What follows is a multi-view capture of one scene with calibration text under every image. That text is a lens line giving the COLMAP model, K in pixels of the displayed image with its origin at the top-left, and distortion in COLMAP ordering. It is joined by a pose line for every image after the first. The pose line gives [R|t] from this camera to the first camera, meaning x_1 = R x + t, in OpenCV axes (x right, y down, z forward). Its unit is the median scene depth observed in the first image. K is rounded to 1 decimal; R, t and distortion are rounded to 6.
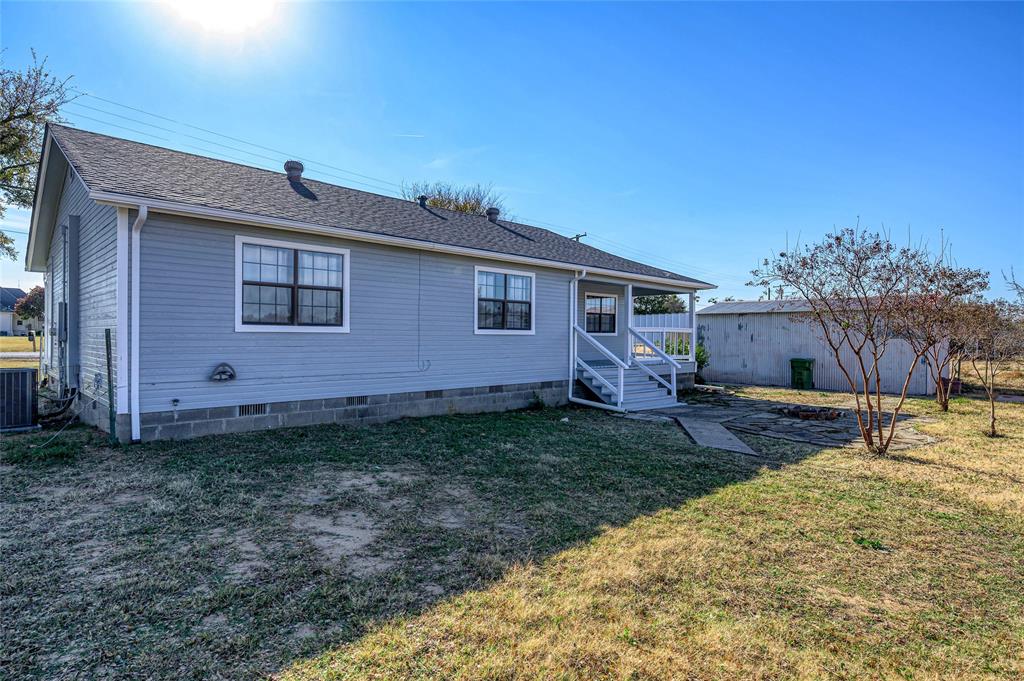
lens RADIAL K [[514.0, 0, 509.9], [0, 514.0, 338.8], [0, 0, 1]] dist [0.001091, -0.000504]
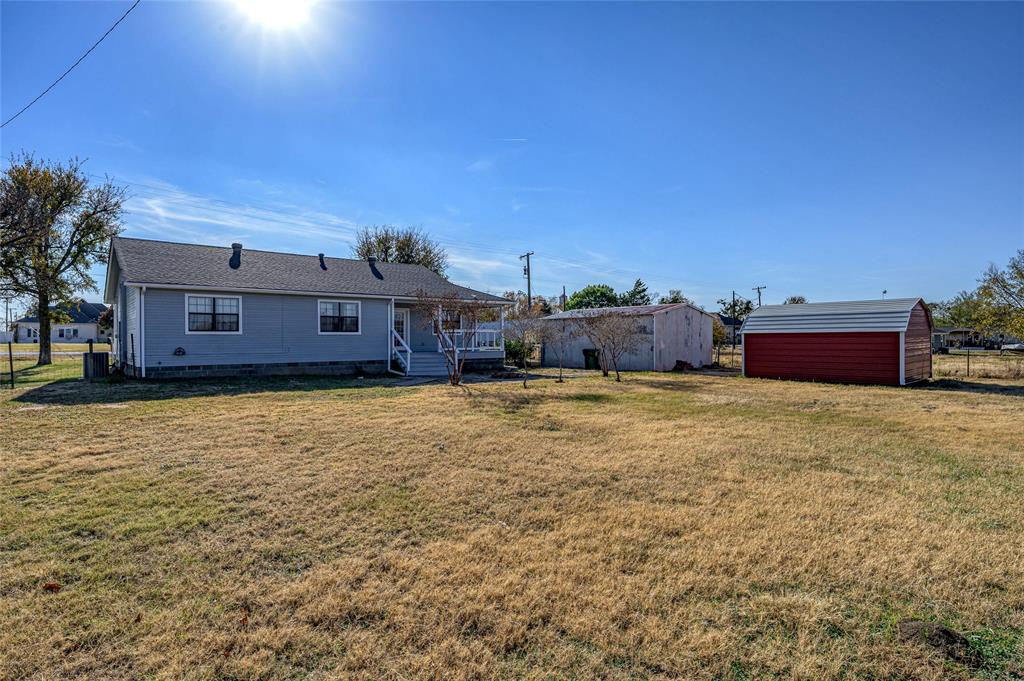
lens RADIAL K [[514.0, 0, 514.1], [0, 514.0, 341.4], [0, 0, 1]] dist [0.001091, -0.000504]
pose [[0.996174, -0.012122, -0.086548, 0.910761], [0.012040, 0.999926, -0.001471, 0.031296], [0.086559, 0.000424, 0.996247, -0.948076]]
